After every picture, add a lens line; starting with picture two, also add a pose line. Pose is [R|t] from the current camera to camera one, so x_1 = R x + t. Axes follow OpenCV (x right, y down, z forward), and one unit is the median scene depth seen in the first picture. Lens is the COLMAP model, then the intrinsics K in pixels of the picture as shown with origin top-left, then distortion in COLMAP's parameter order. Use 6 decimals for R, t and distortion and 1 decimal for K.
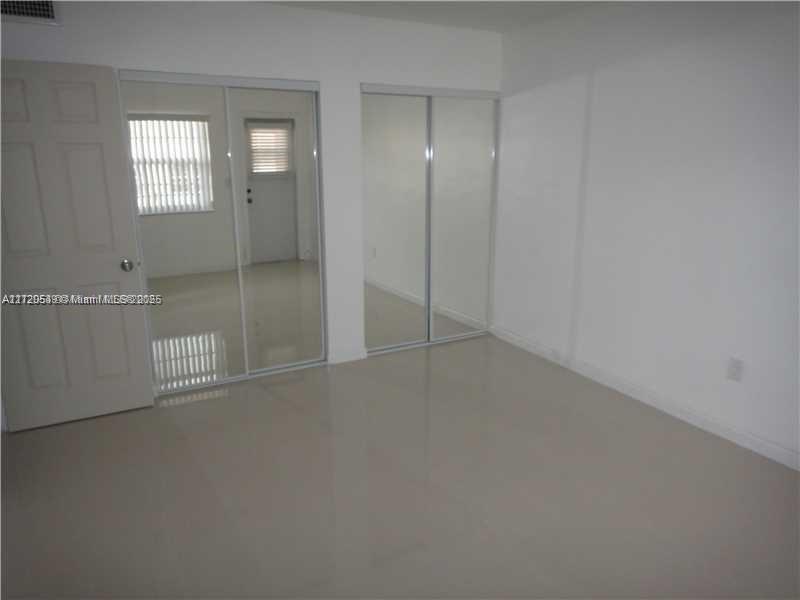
lens RADIAL K [[602.1, 0, 400.0], [0, 602.1, 300.0], [0, 0, 1]] dist [-0.004764, 0.075951]
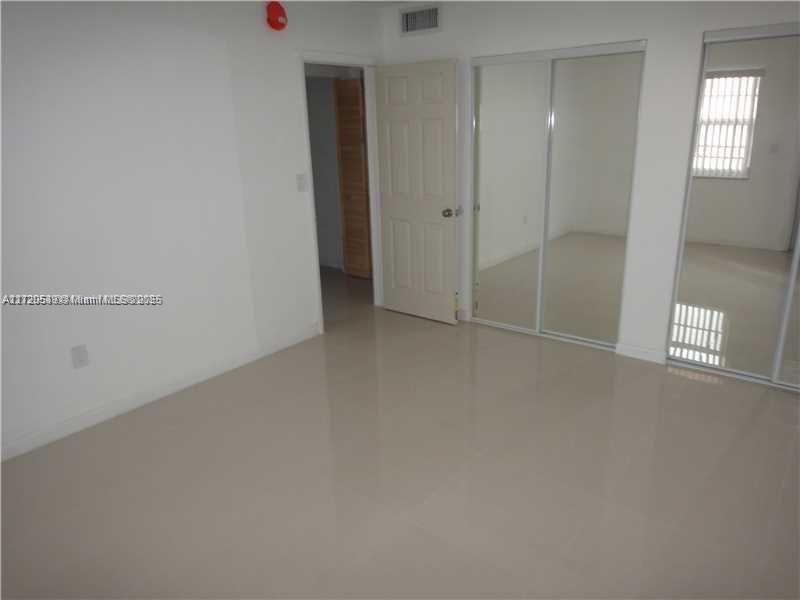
lens RADIAL K [[598.5, 0, 411.3], [0, 598.5, 296.6], [0, 0, 1]] dist [0.005073, 0.005702]
pose [[0.411360, 0.271748, -0.870021, 0.320915], [-0.209877, 0.957113, 0.199717, -0.056792], [0.886981, 0.100441, 0.450751, 0.186698]]
